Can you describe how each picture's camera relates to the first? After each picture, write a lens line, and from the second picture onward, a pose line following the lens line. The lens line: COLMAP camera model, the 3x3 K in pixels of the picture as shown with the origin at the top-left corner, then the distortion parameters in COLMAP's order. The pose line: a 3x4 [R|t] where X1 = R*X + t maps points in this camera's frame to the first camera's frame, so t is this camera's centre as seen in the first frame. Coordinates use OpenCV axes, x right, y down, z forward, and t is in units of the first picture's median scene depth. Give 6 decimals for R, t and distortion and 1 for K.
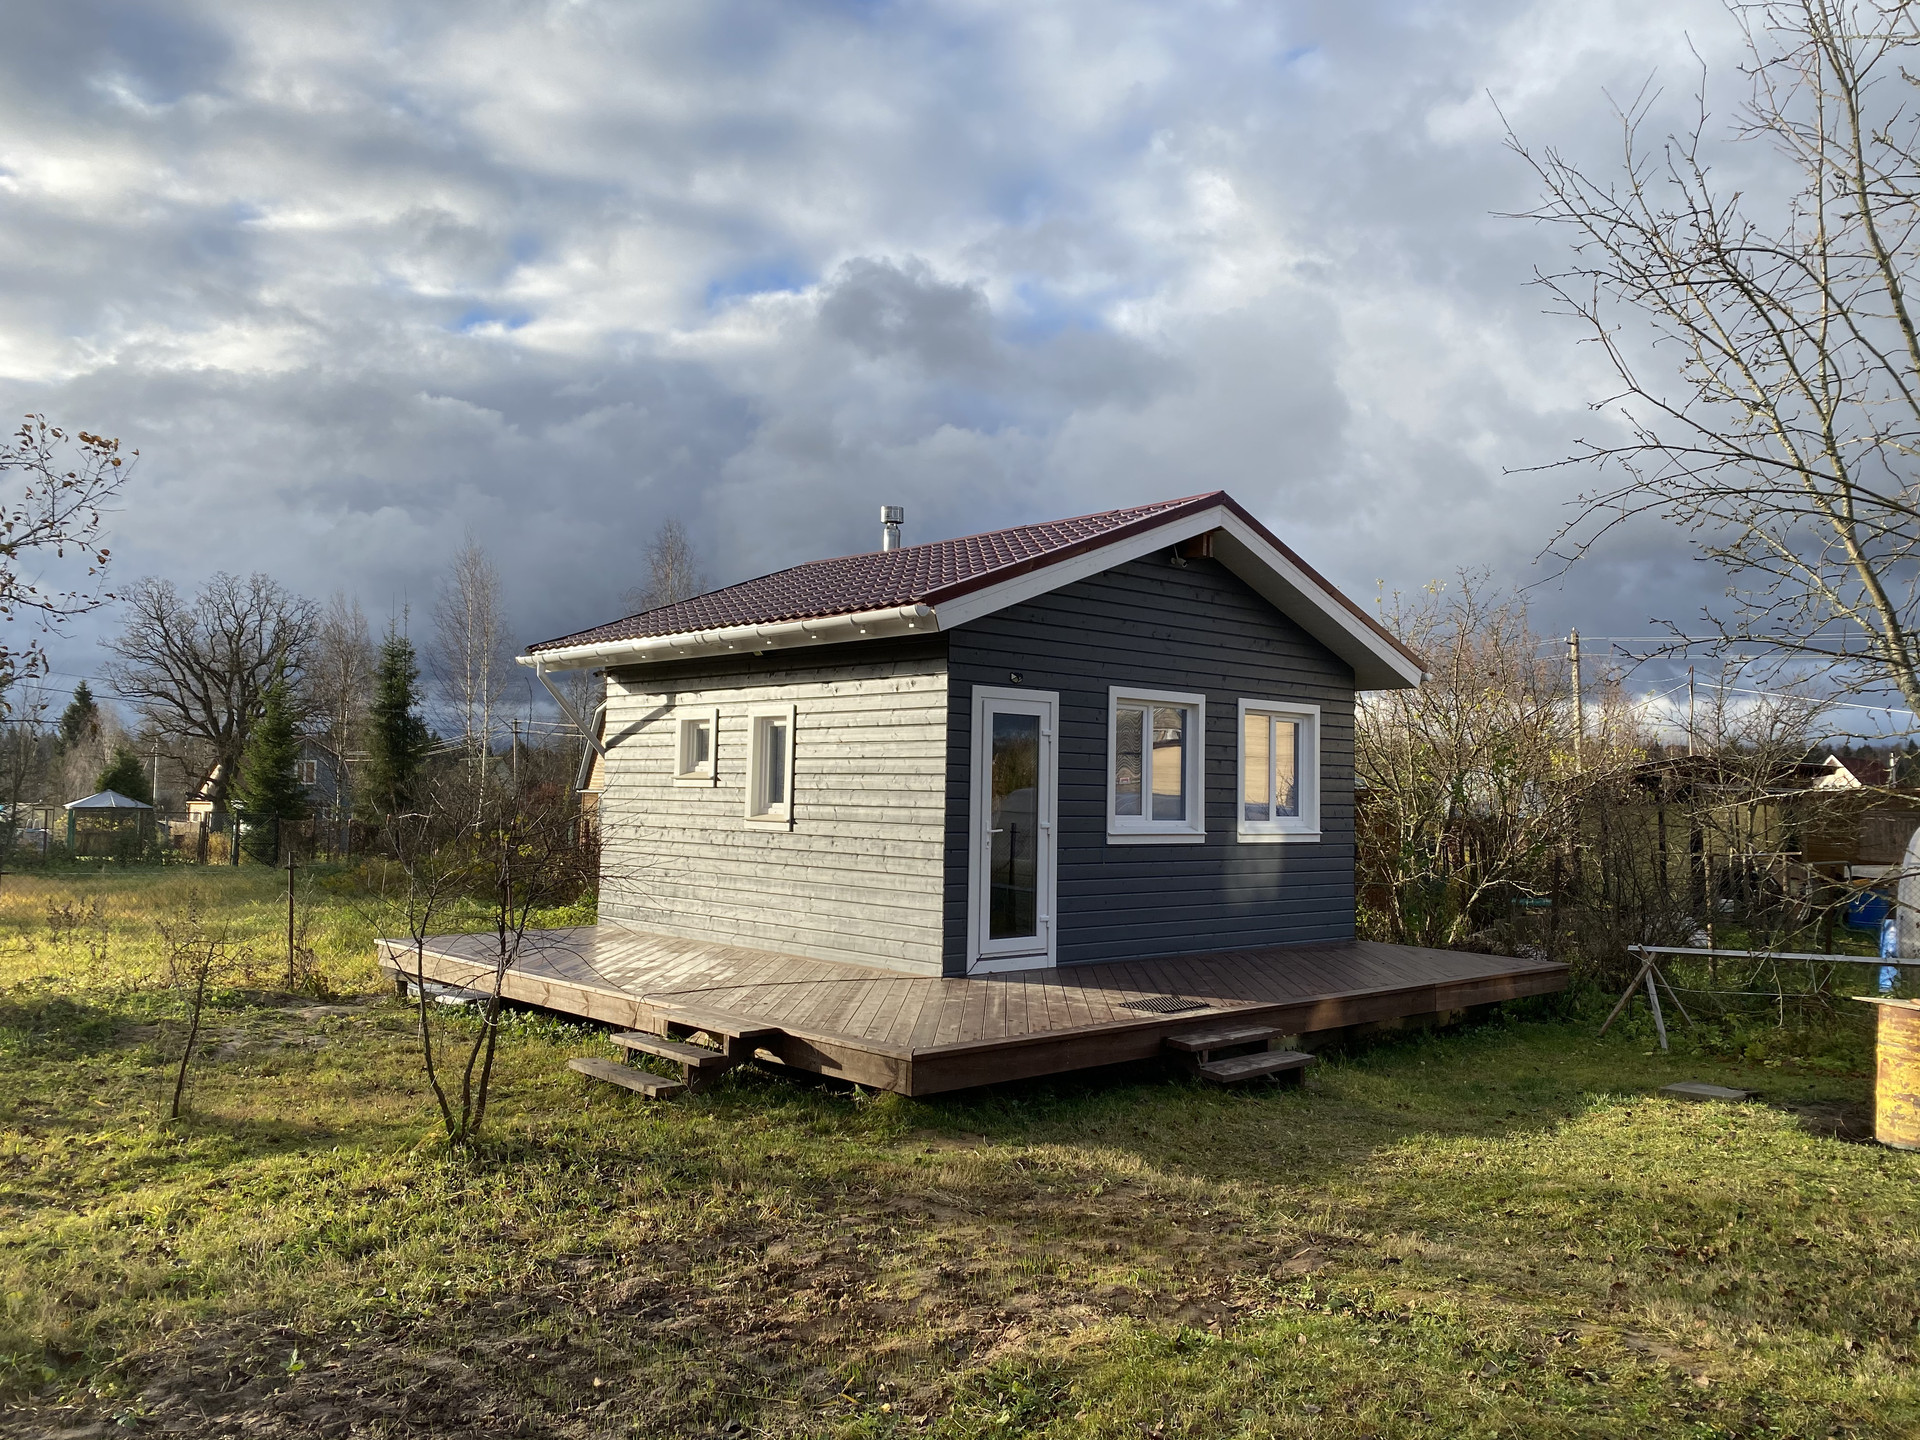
lens RADIAL K [[1476.0, 0, 923.2], [0, 1476.0, 697.4], [0, 0, 1]] dist [0.103093, 0.000735]
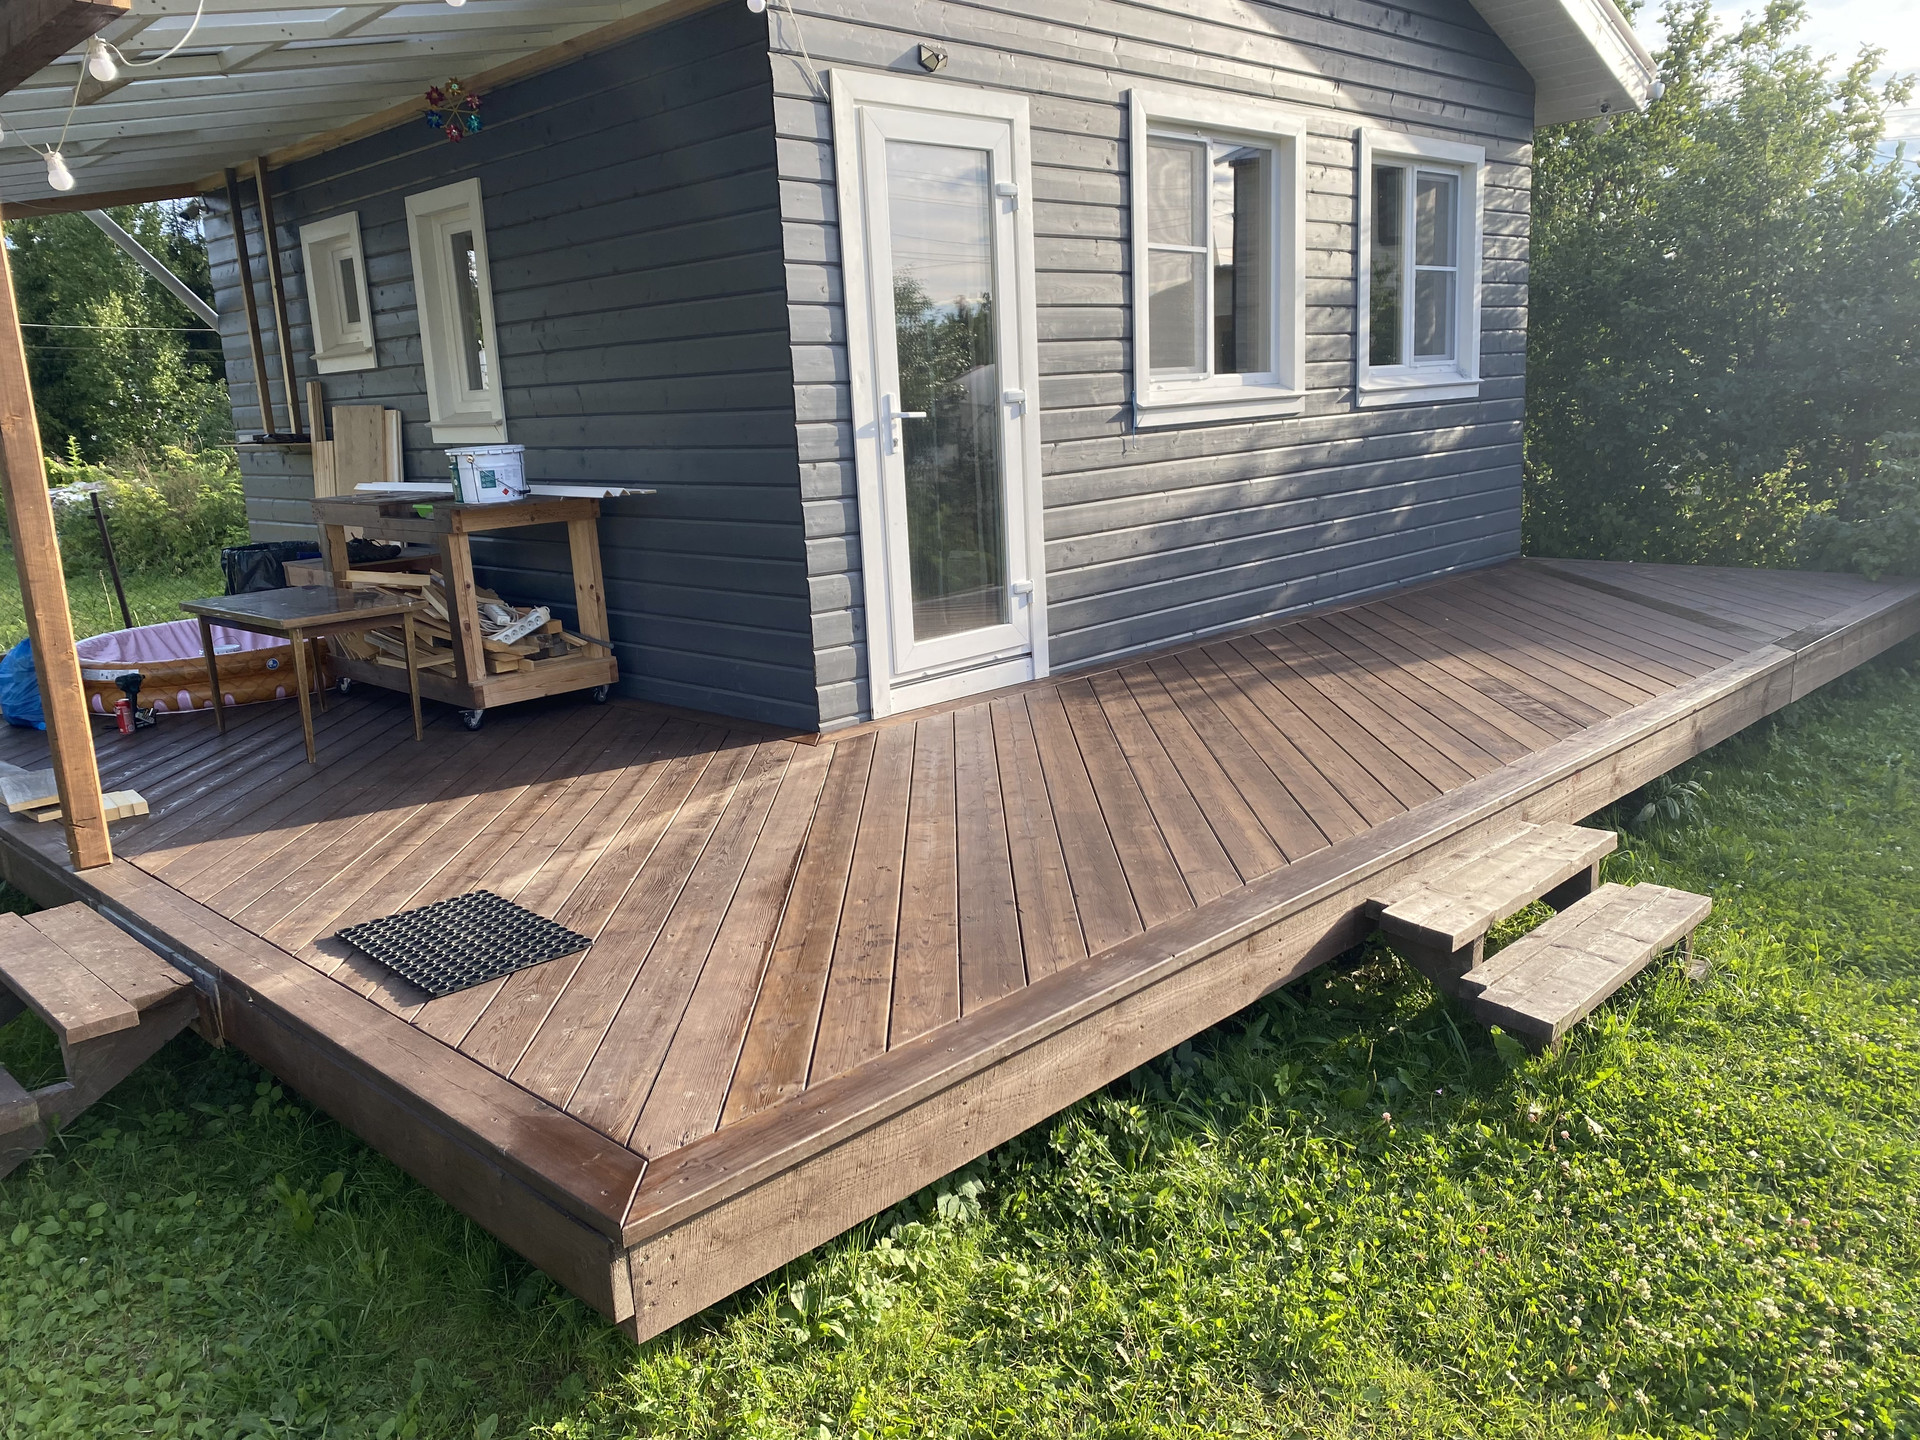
lens RADIAL K [[1459.2, 0, 960.0], [0, 1459.2, 720.0], [0, 0, 1]] dist [0.070686, -0.001648]
pose [[0.996411, -0.075628, 0.038032, 0.035450], [0.062027, 0.958004, 0.279966, 0.049058], [-0.057608, -0.276602, 0.959256, 0.475487]]
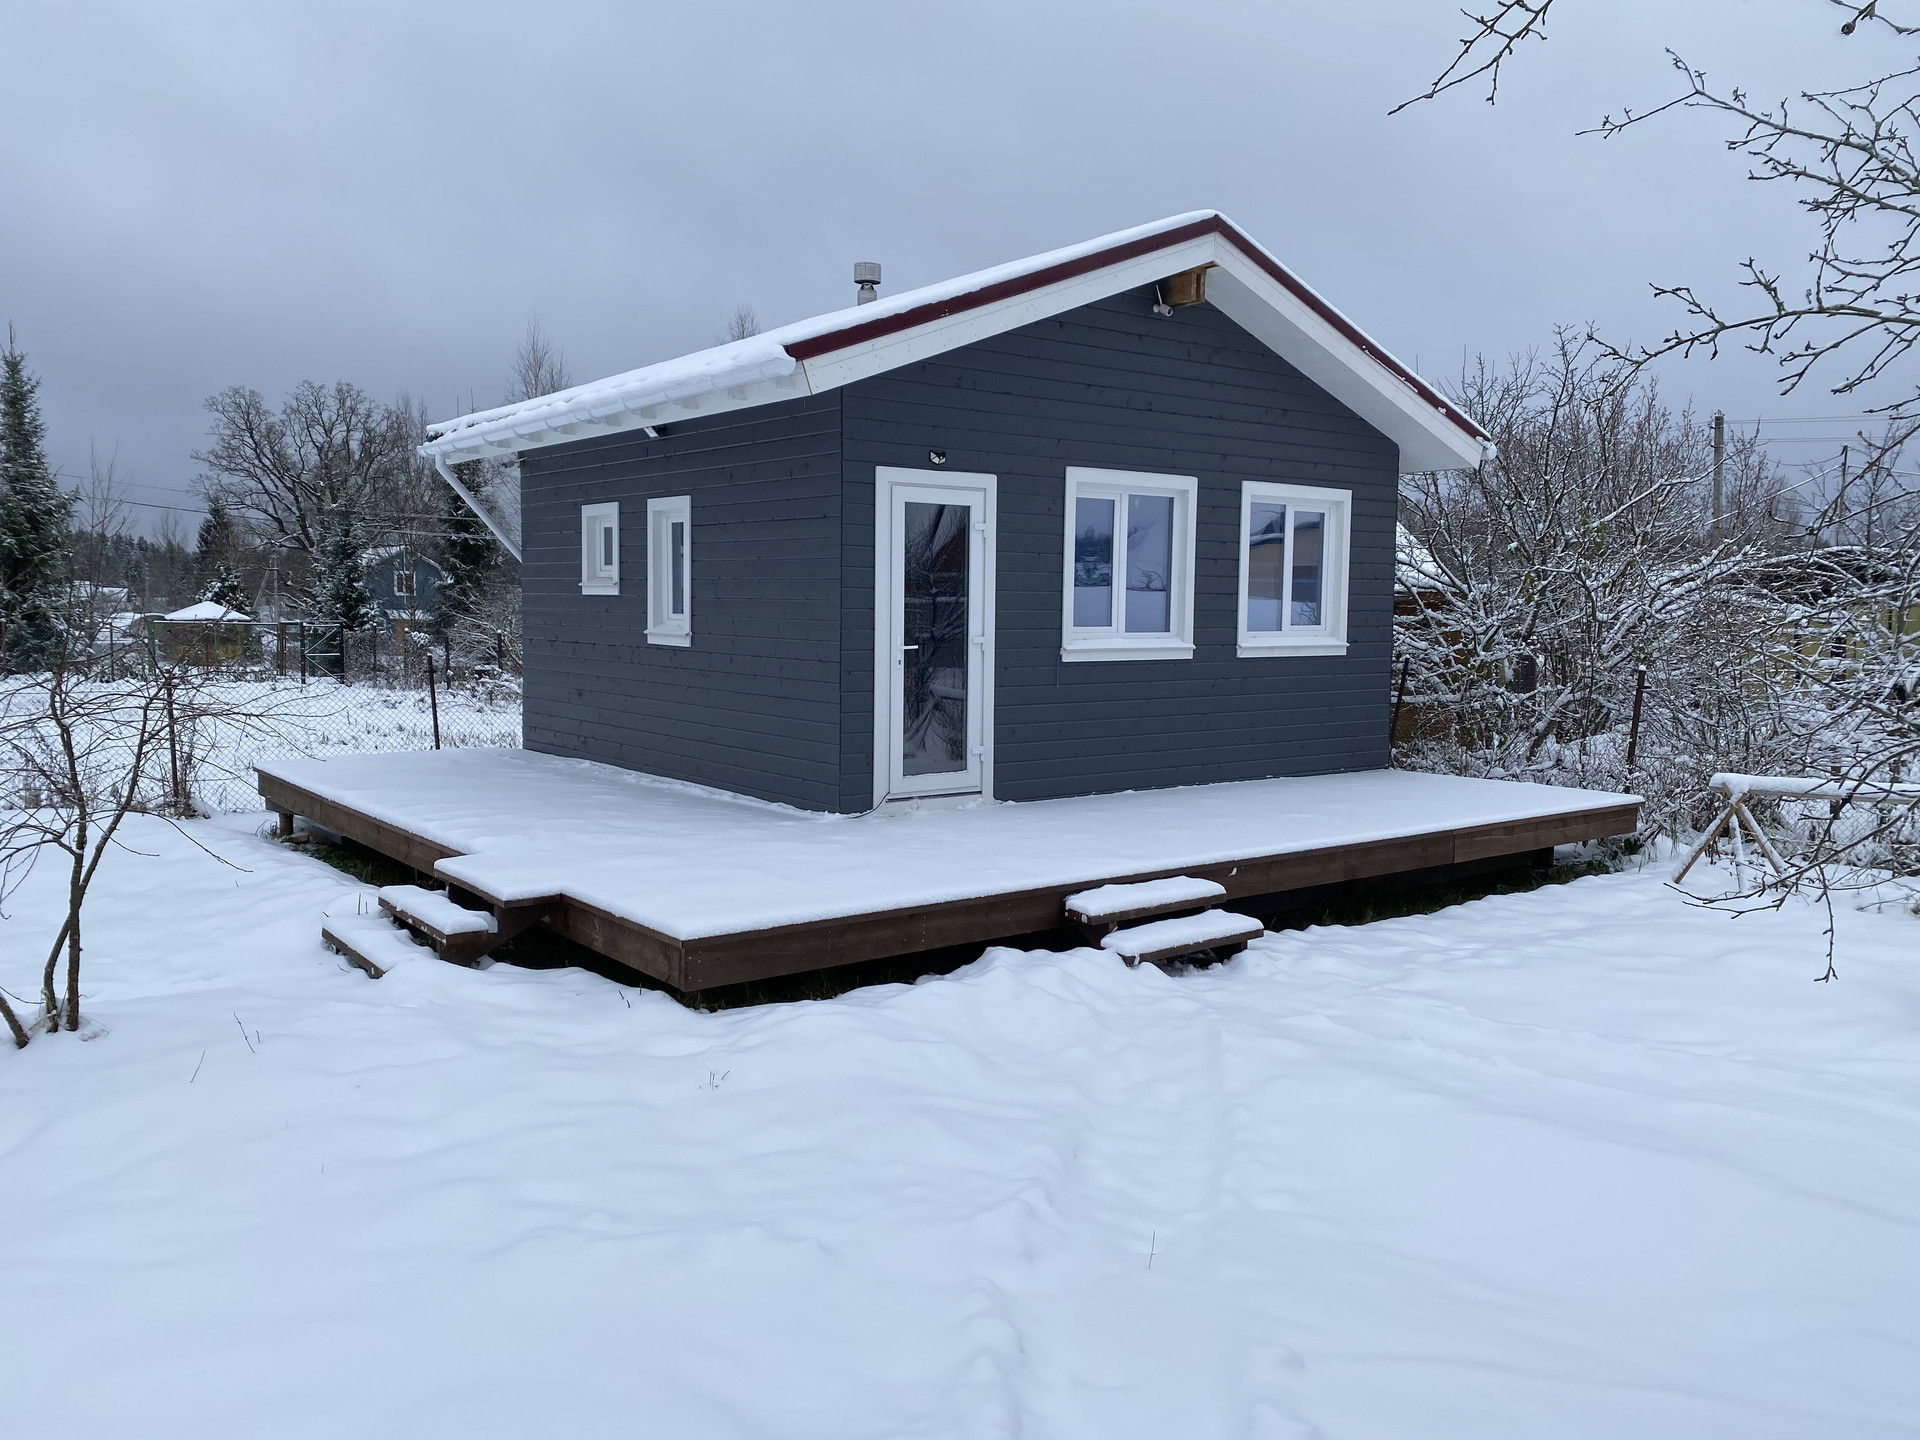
lens RADIAL K [[1459.2, 0, 960.0], [0, 1459.2, 720.0], [0, 0, 1]] dist [0.070686, -0.001648]
pose [[0.996993, -0.001671, -0.077479, 0.125627], [0.012665, 0.989840, 0.141623, 0.014219], [0.076455, -0.142179, 0.986884, 0.178562]]
